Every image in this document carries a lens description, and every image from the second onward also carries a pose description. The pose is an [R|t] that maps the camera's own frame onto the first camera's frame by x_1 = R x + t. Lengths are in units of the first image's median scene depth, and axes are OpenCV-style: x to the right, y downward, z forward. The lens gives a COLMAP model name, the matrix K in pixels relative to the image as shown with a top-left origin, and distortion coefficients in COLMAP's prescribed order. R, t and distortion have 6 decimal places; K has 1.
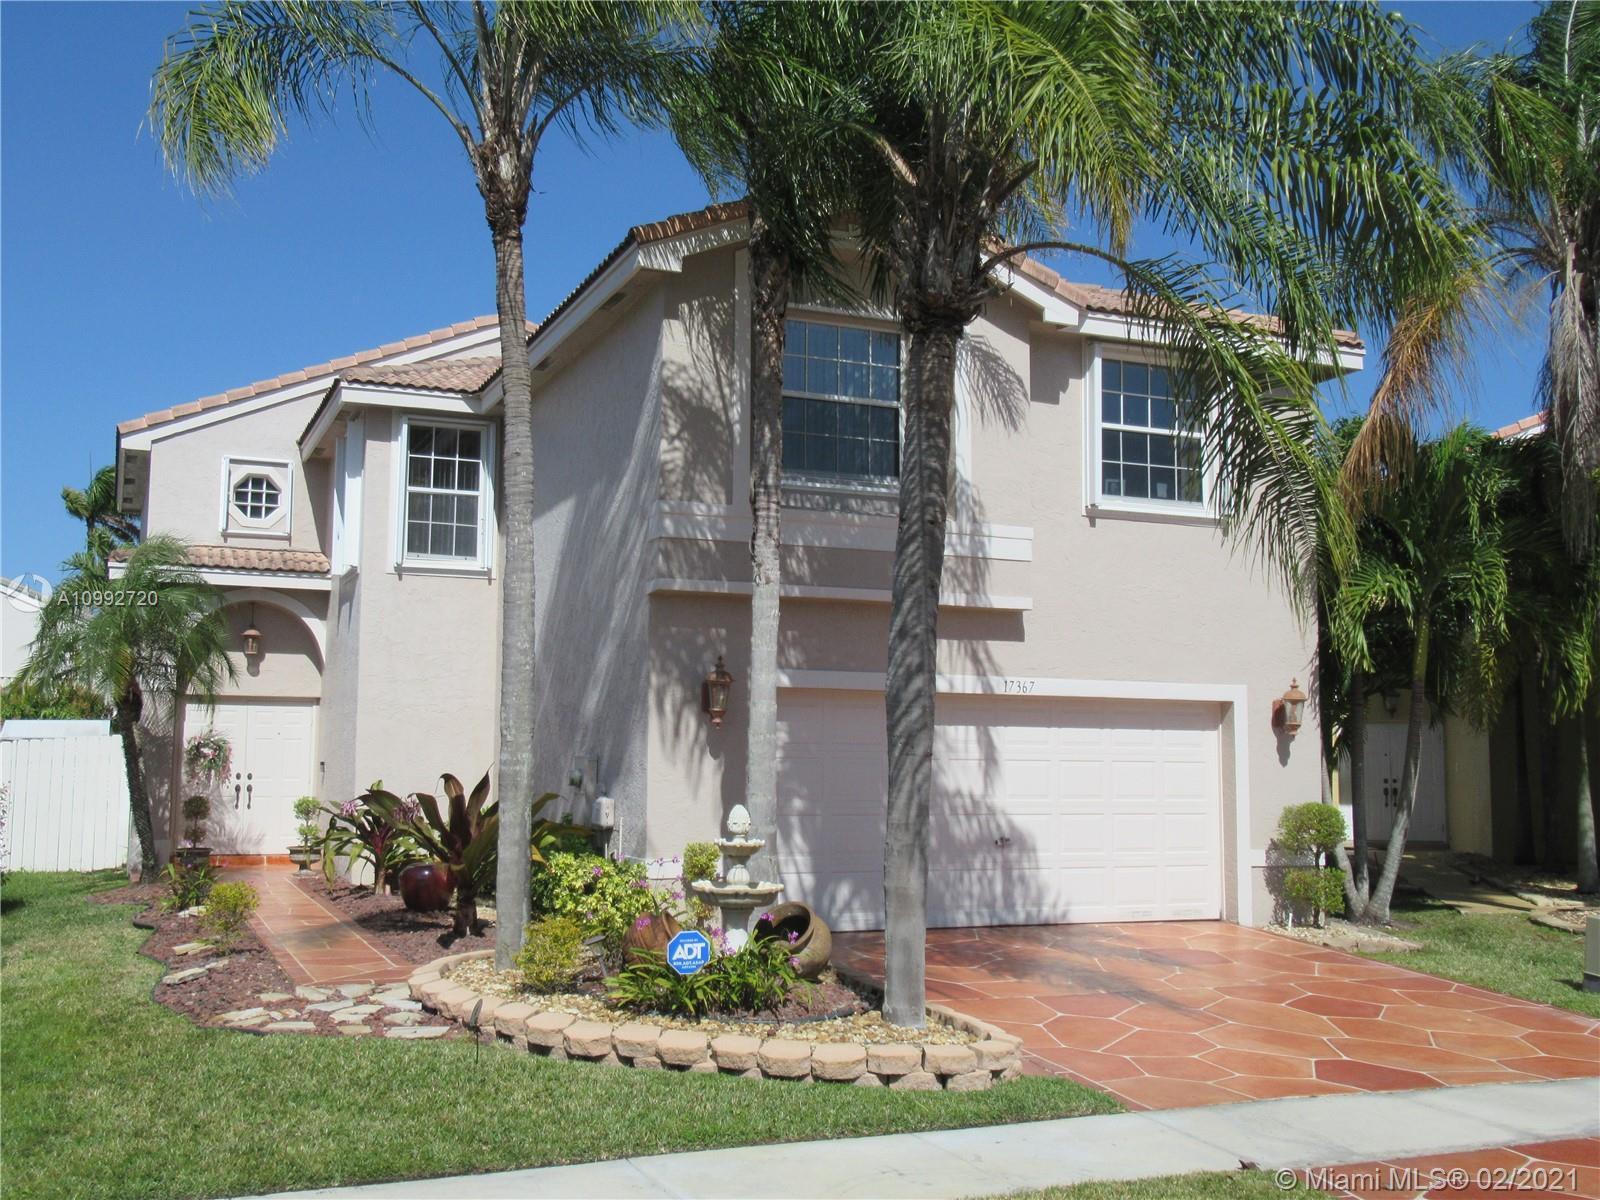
lens RADIAL K [[1624.1, 0, 802.2], [0, 1624.1, 606.5], [0, 0, 1]] dist [-0.000367, 0.000000]
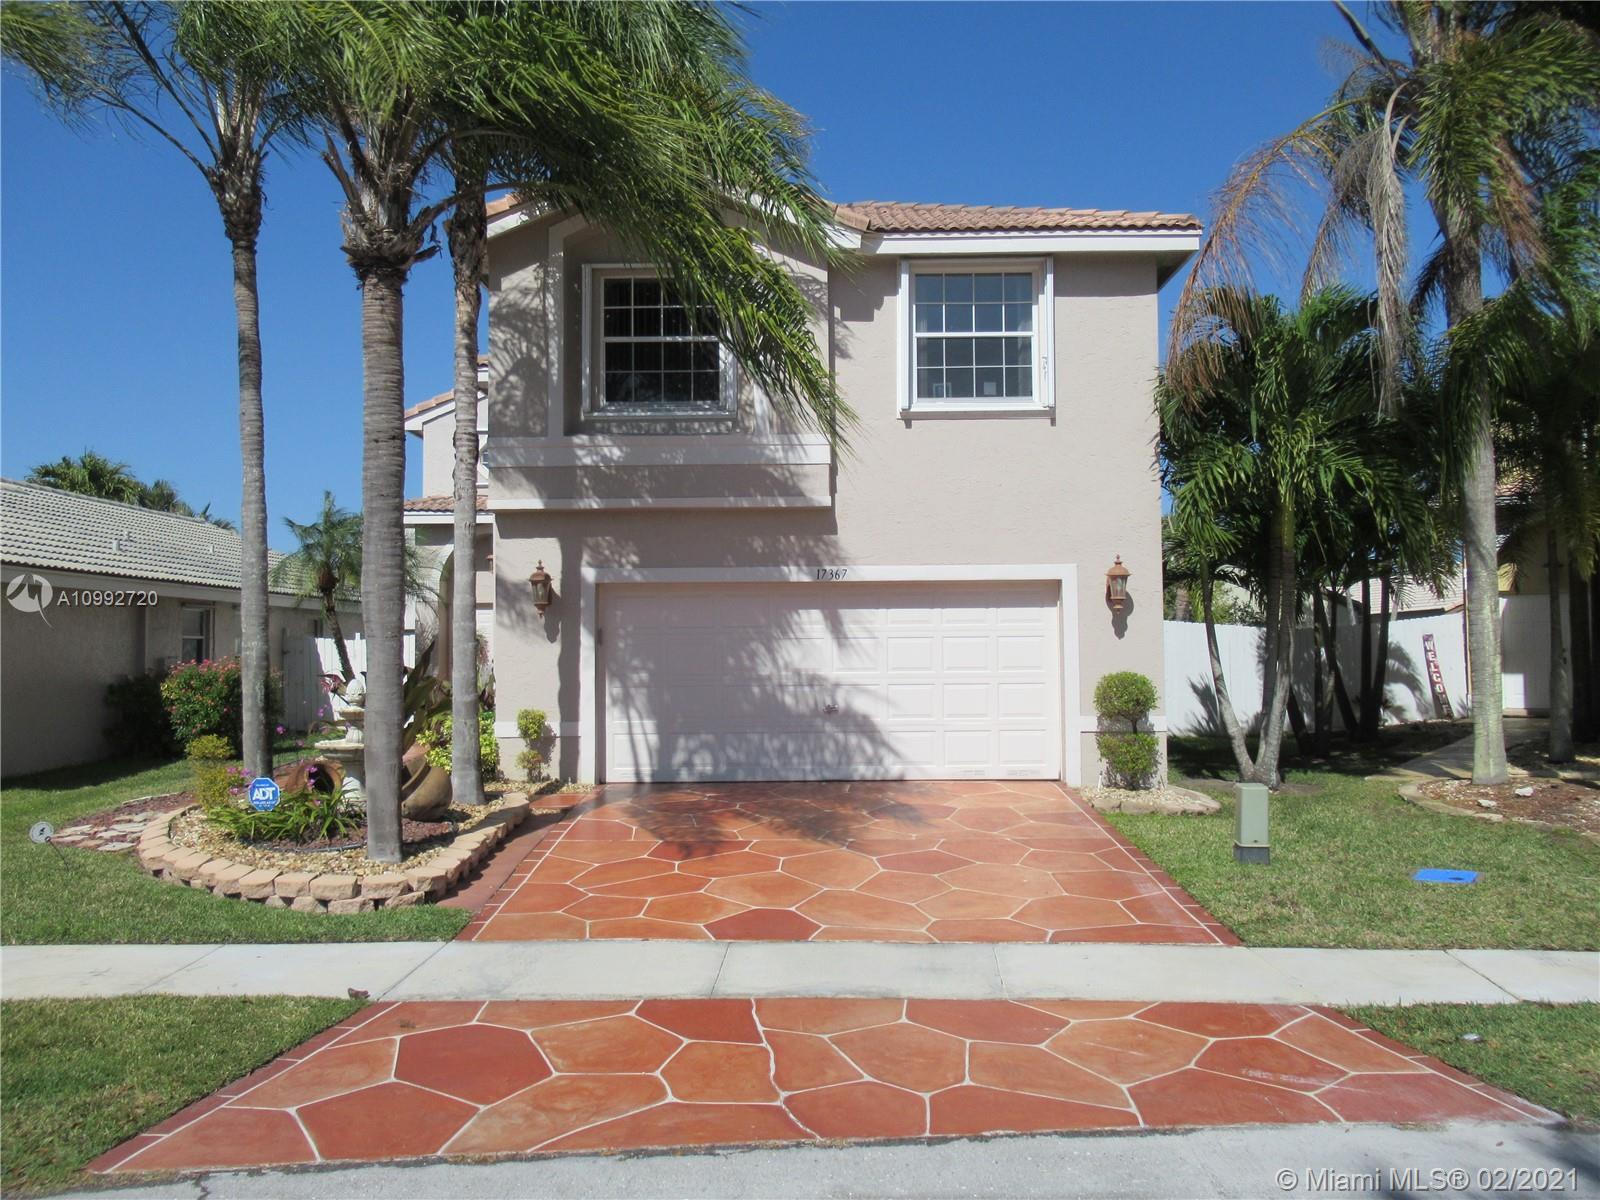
lens RADIAL K [[1262.2, 0, 800.1], [0, 1262.2, 603.8], [0, 0, 1]] dist [0.010667, 0.005407]
pose [[0.917352, -0.031221, -0.396852, 0.276727], [0.055509, 0.997213, 0.049859, 0.014612], [0.394189, -0.067767, 0.916528, 0.103129]]
